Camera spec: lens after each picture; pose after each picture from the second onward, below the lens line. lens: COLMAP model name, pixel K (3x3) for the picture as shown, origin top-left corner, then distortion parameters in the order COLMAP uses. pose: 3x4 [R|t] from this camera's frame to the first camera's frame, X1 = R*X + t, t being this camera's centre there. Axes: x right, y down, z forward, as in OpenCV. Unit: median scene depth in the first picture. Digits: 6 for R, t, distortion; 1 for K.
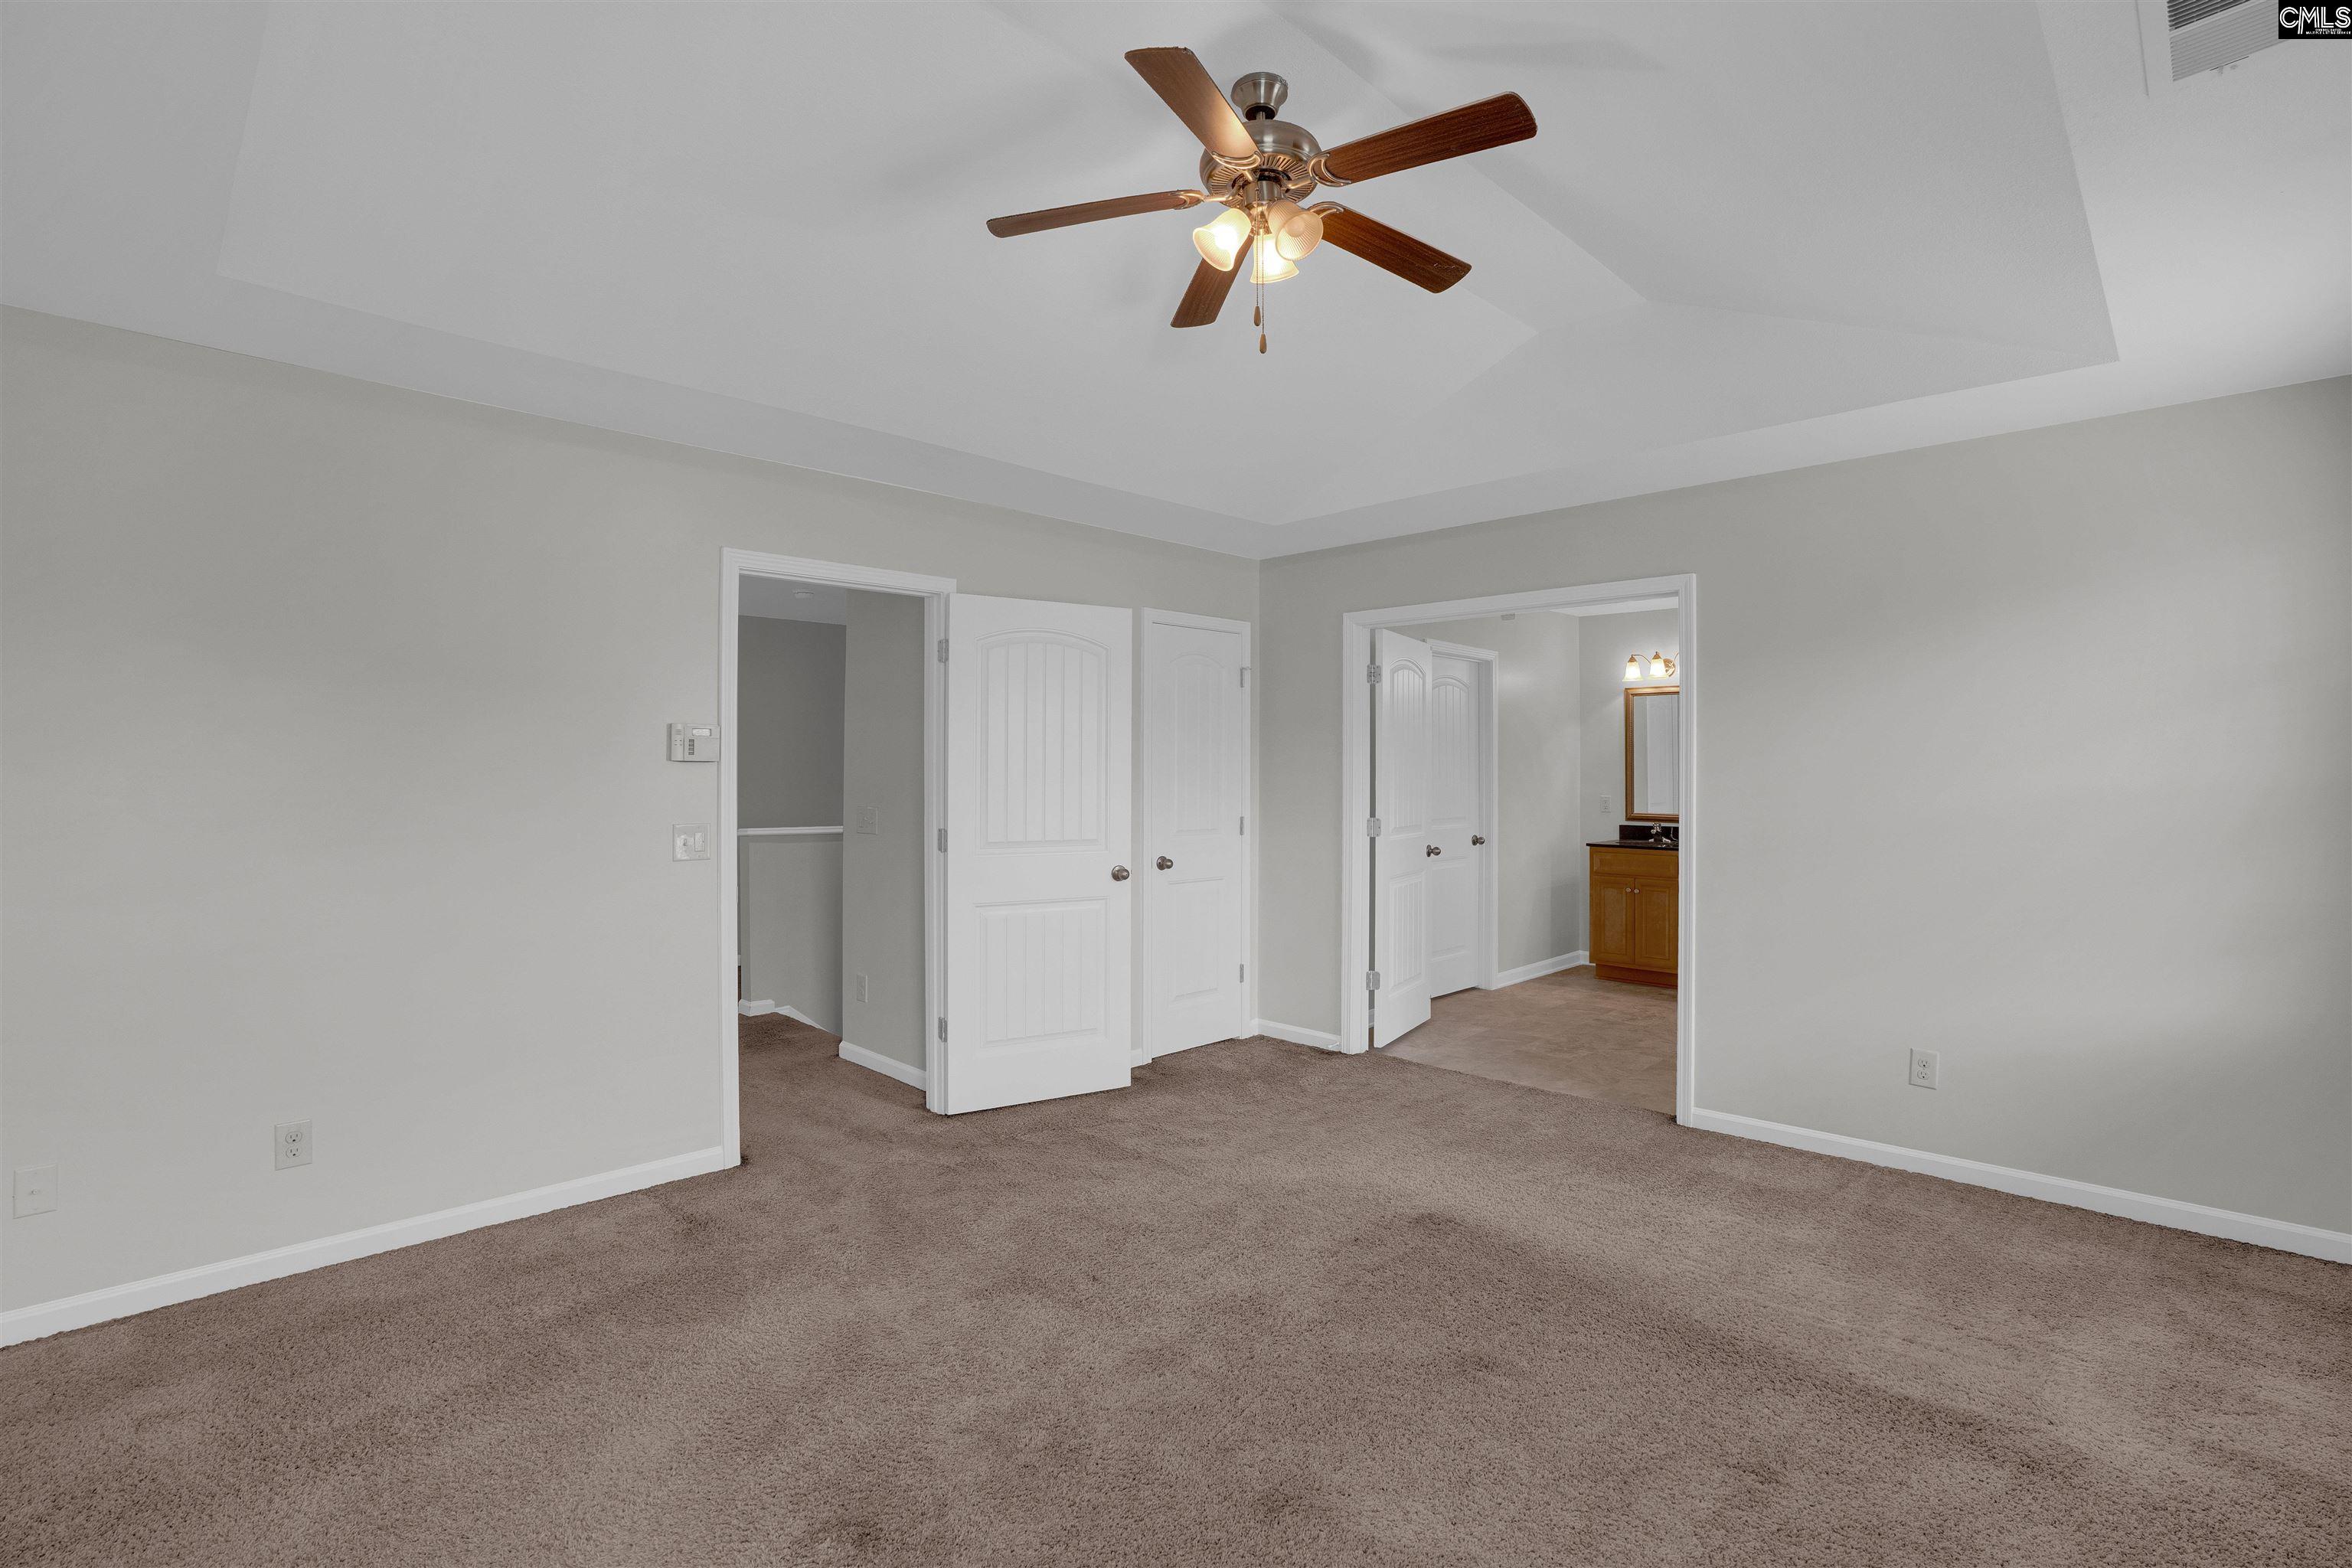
lens RADIAL K [[1120.8, 0, 1176.7], [0, 1120.8, 760.6], [0, 0, 1]] dist [-0.017487, 0.000889]
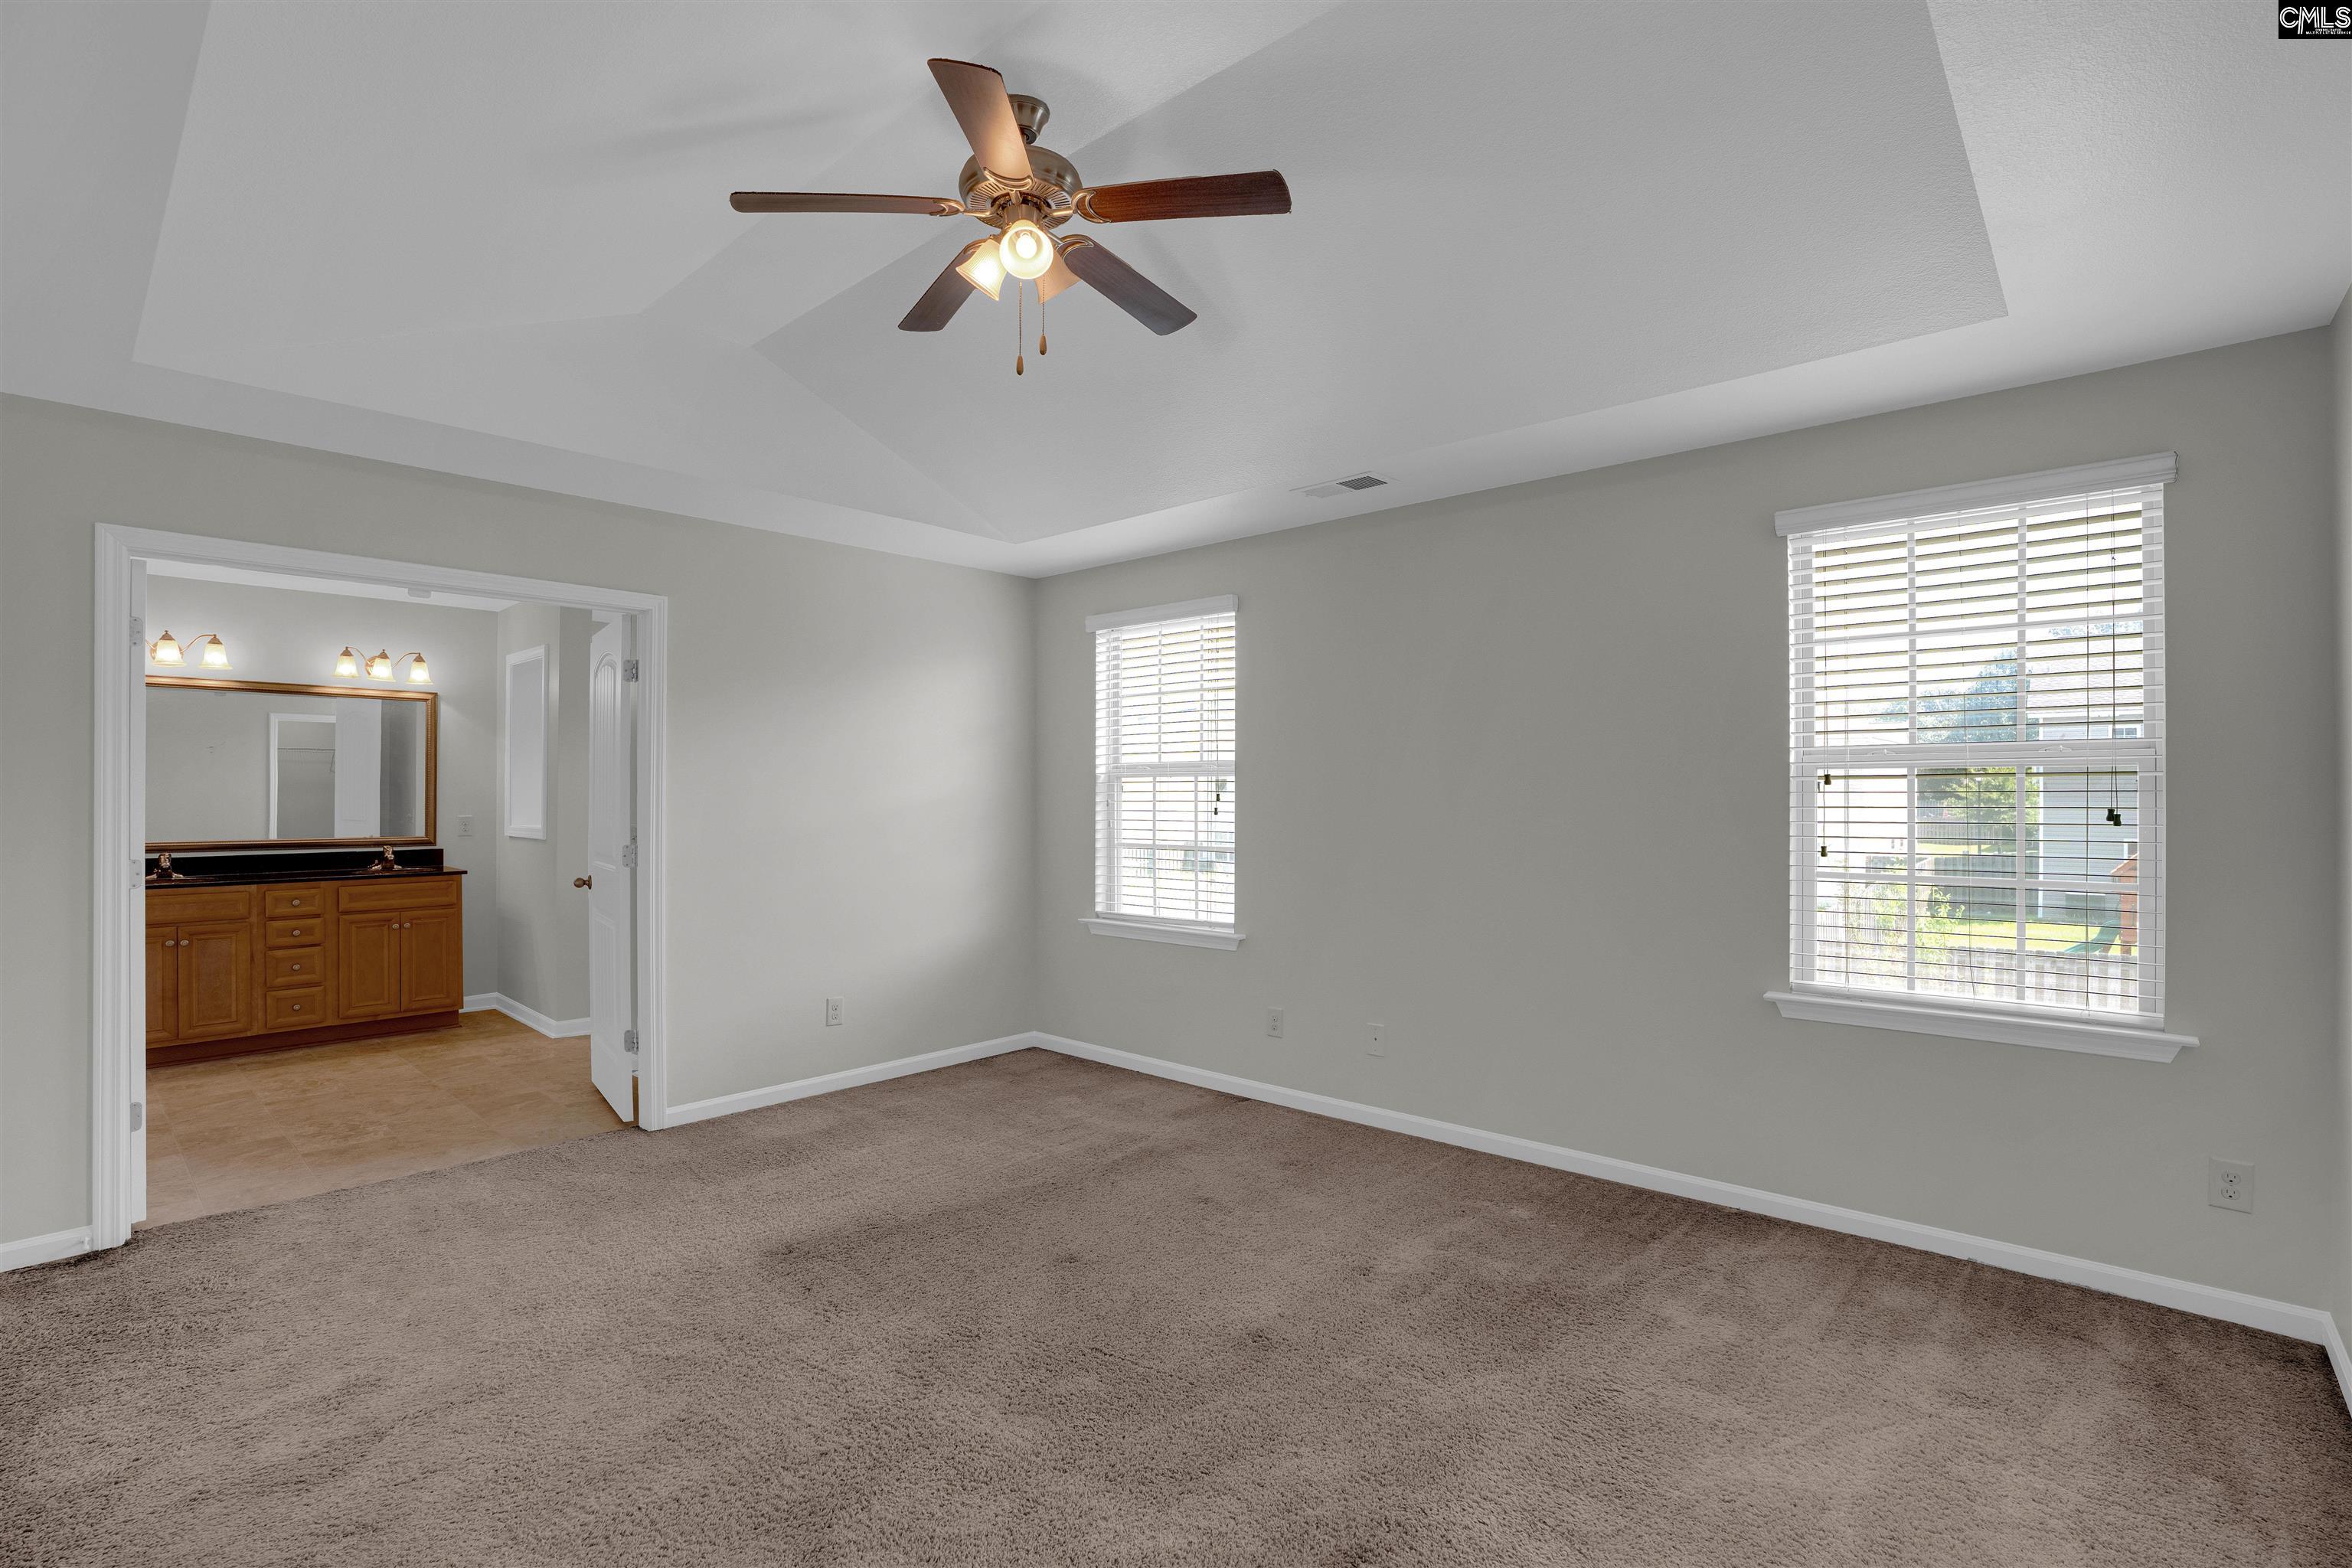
lens RADIAL K [[1091.4, 0, 1181.8], [0, 1091.4, 776.3], [0, 0, 1]] dist [-0.022742, 0.000423]
pose [[-0.062039, 0.025407, 0.997750, -0.659405], [-0.012032, 0.999584, -0.026202, 0.025743], [-0.998001, -0.013631, -0.061707, 0.667212]]
